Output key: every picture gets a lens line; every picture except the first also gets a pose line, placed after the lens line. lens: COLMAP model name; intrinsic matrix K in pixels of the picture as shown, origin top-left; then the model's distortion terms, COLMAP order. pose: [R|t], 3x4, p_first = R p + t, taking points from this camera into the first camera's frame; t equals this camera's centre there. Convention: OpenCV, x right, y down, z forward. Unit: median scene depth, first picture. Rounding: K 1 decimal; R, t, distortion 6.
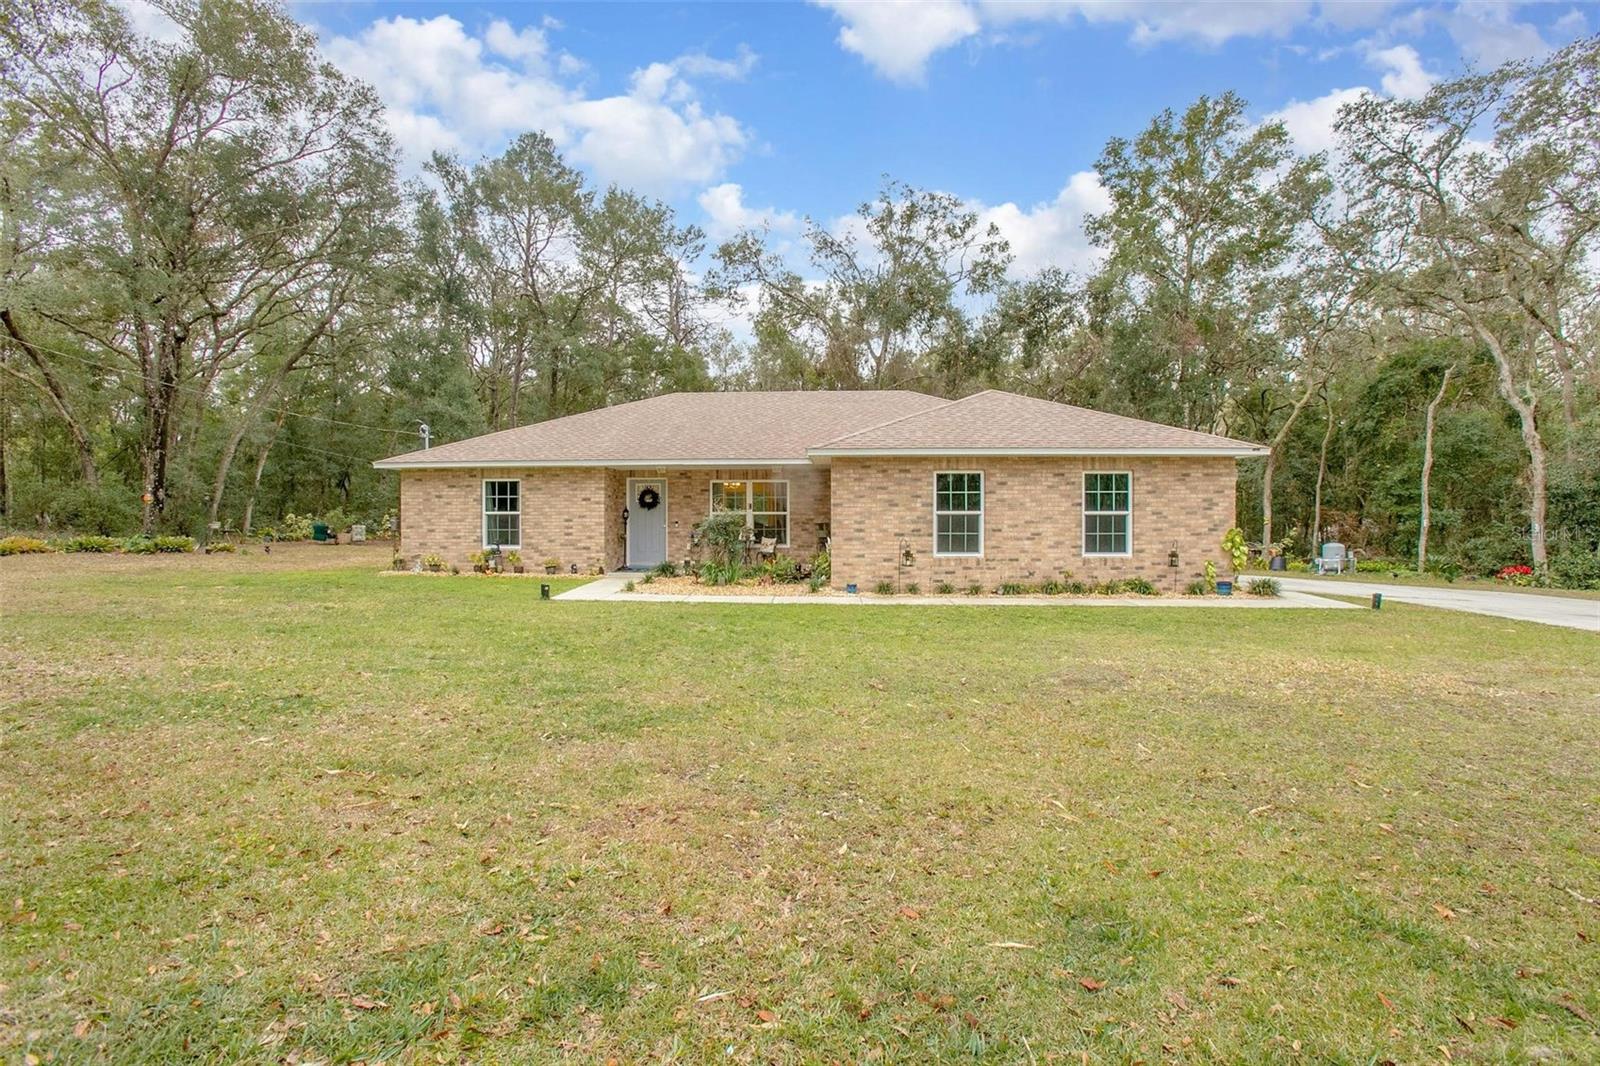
lens RADIAL K [[695.3, 0, 760.1], [0, 695.3, 518.2], [0, 0, 1]] dist [-0.000189, 0.000689]
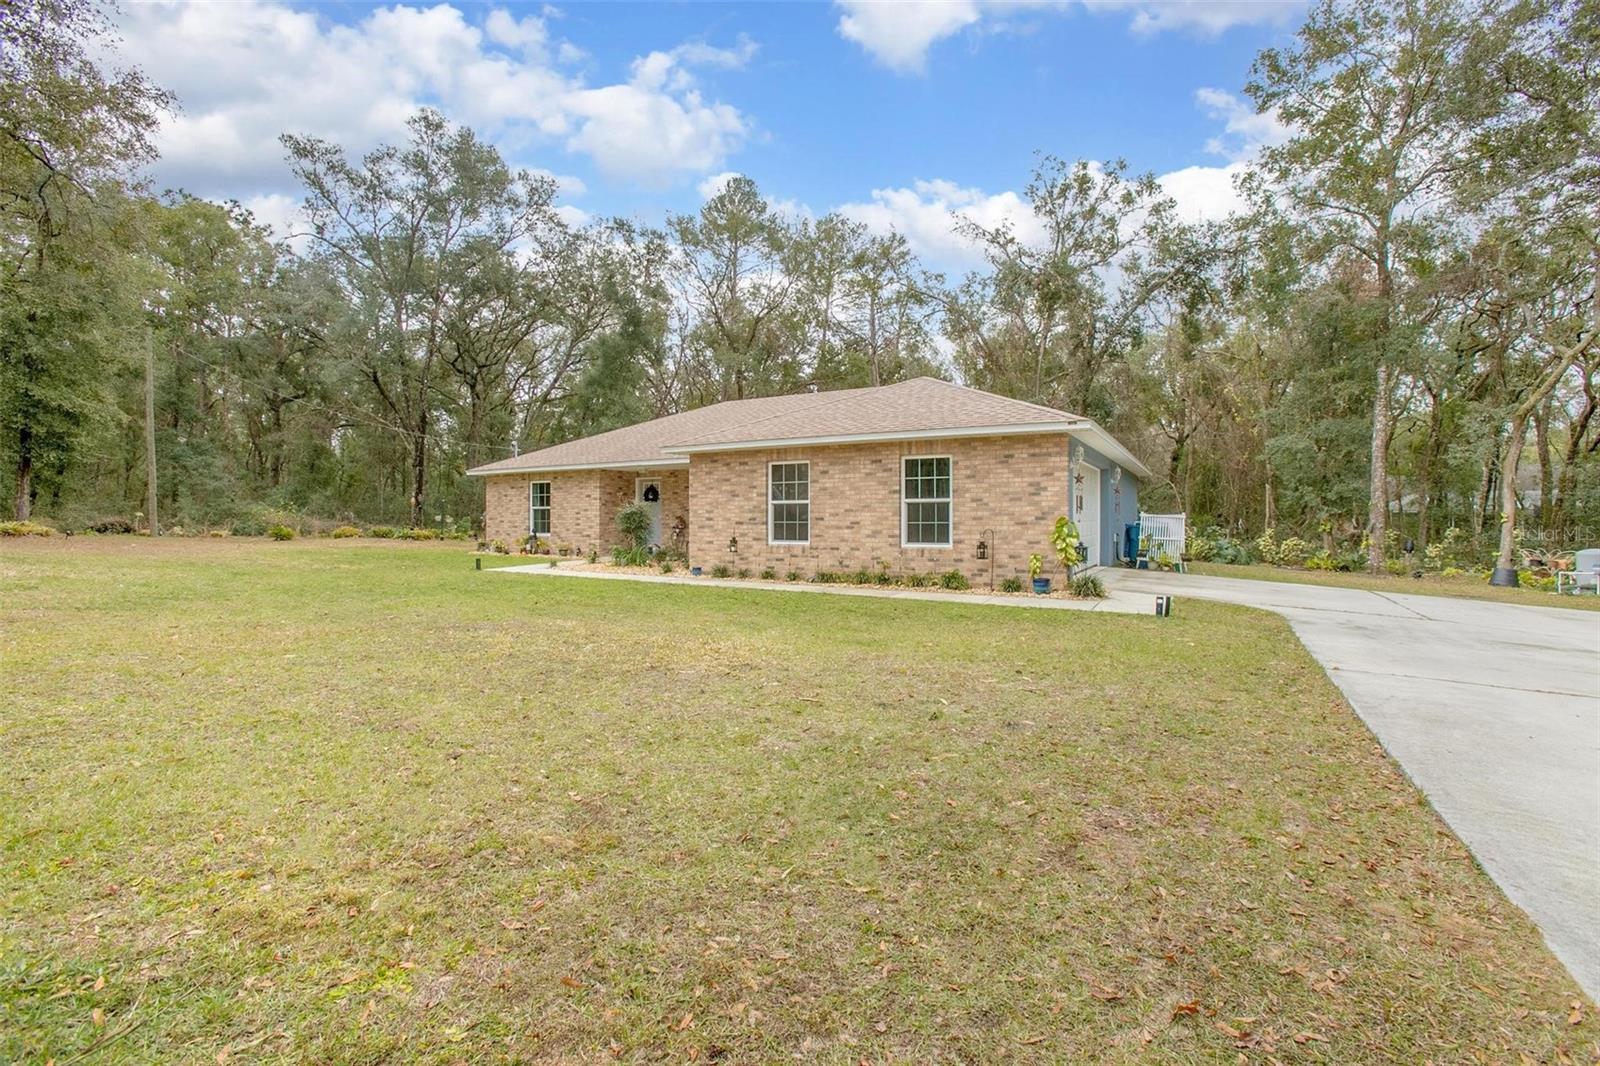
lens RADIAL K [[695.3, 0, 760.1], [0, 695.3, 518.2], [0, 0, 1]] dist [-0.000189, 0.000689]
pose [[0.886997, 0.000648, -0.461774, 0.729518], [-0.003328, 0.999982, -0.004989, 0.021617], [0.461763, 0.005962, 0.886983, 0.068626]]
